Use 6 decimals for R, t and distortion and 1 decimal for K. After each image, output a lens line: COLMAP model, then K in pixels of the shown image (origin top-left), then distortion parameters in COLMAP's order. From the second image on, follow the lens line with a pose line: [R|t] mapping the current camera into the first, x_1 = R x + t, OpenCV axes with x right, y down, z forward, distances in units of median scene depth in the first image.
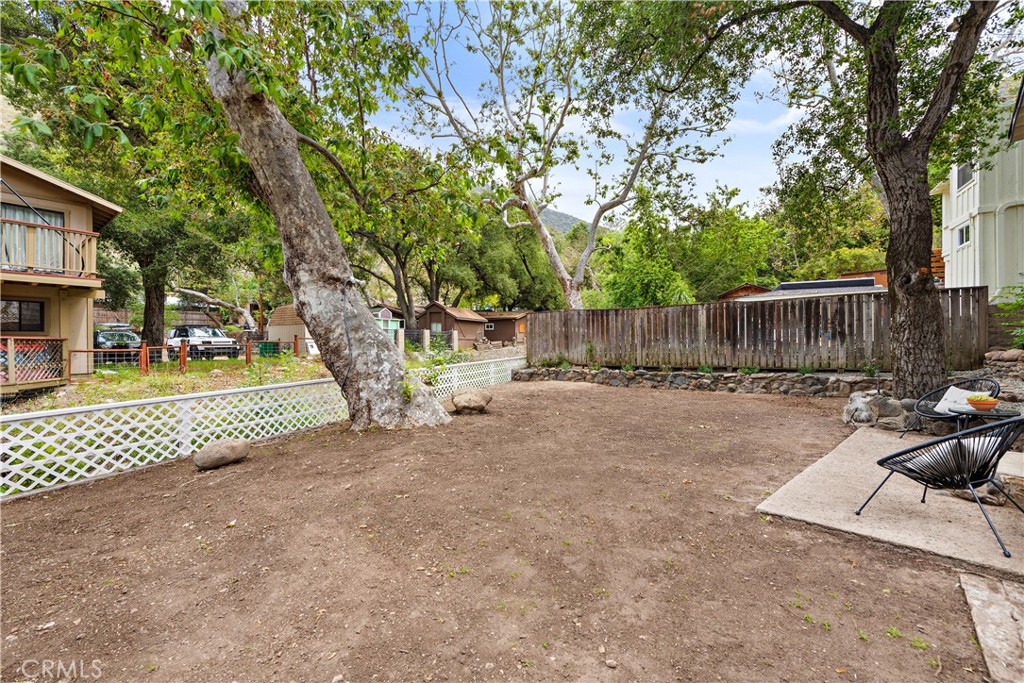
lens RADIAL K [[404.1, 0, 512.8], [0, 404.1, 344.6], [0, 0, 1]] dist [0.010870, -0.004889]
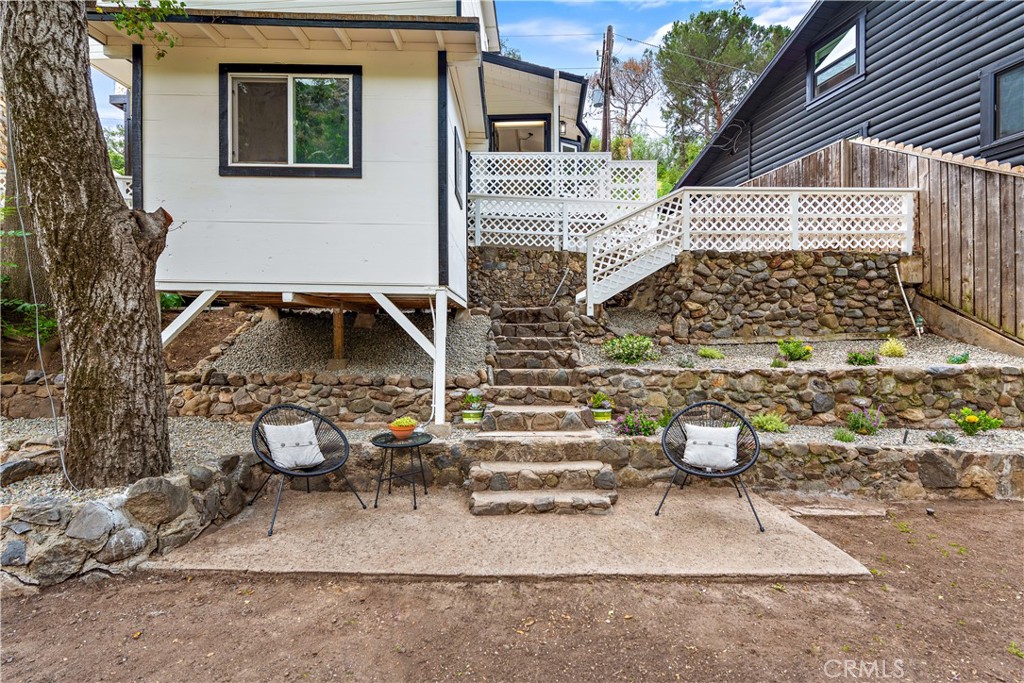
lens RADIAL K [[494.3, 0, 515.2], [0, 494.3, 338.1], [0, 0, 1]] dist [0.000682, -0.000763]
pose [[-0.756177, 0.016443, 0.654160, 0.266359], [0.012331, 0.999865, -0.010879, -0.013825], [-0.654251, -0.000159, -0.756278, 1.161348]]
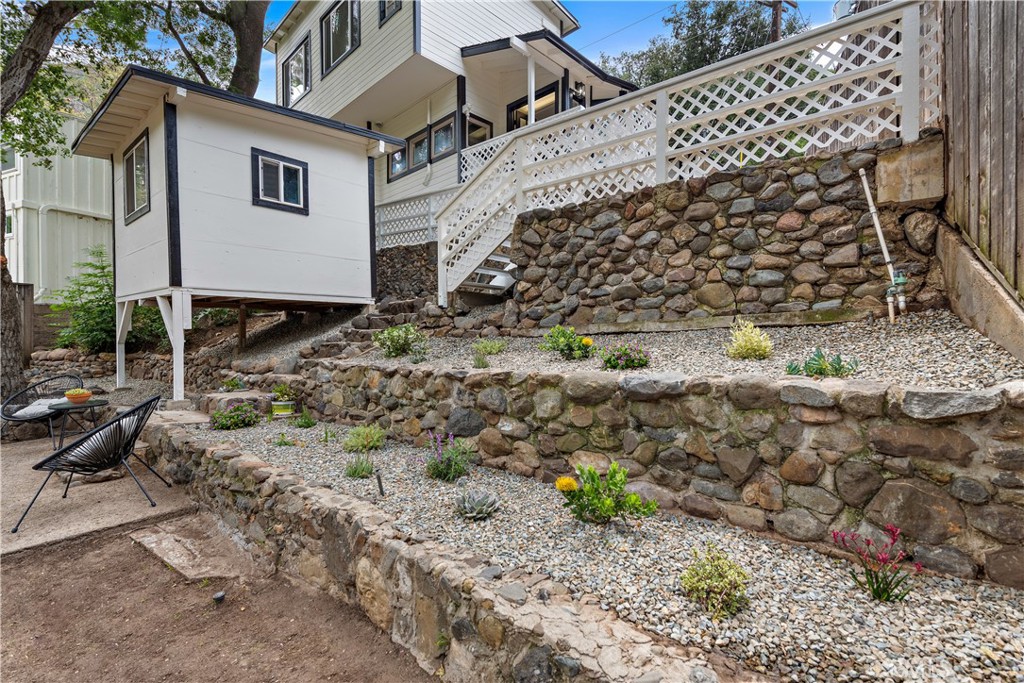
lens RADIAL K [[468.9, 0, 512.0], [0, 468.9, 341.5], [0, 0, 1]] dist [0.003146, 0.000209]
pose [[-0.148279, 0.008072, 0.988913, -0.169358], [0.005797, 0.999957, -0.007293, 0.011453], [-0.988929, 0.004651, -0.148320, 0.047564]]
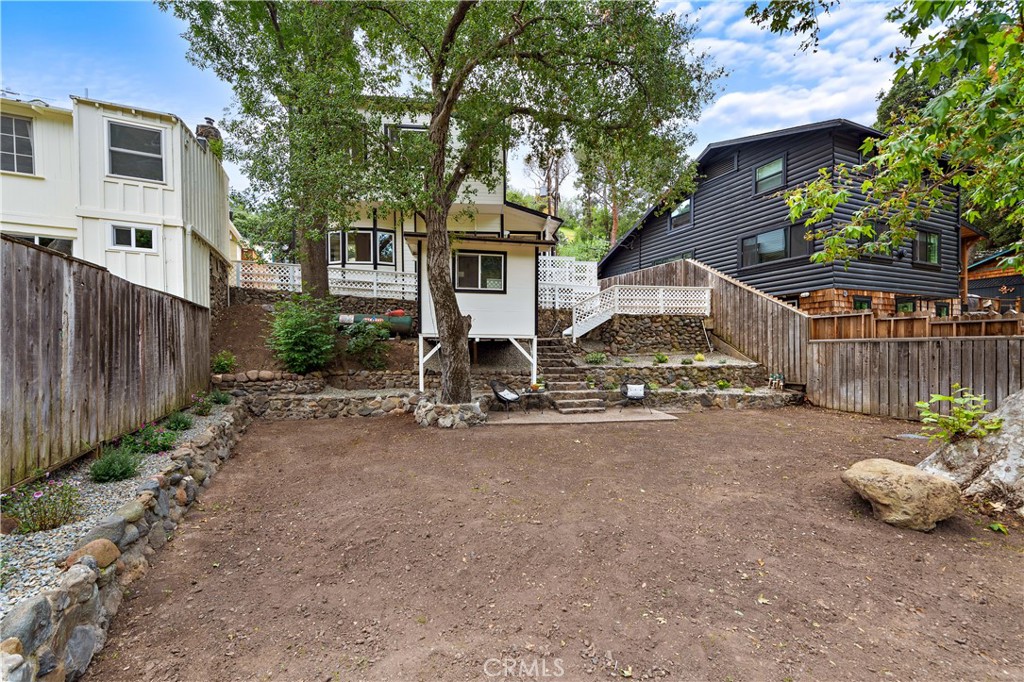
lens RADIAL K [[404.1, 0, 512.8], [0, 404.1, 344.1], [0, 0, 1]] dist [0.010870, -0.004889]
pose [[-0.849785, 0.017038, 0.526854, 0.043496], [0.013275, 0.999852, -0.010922, -0.057009], [-0.526962, -0.002288, -0.849886, 2.213087]]
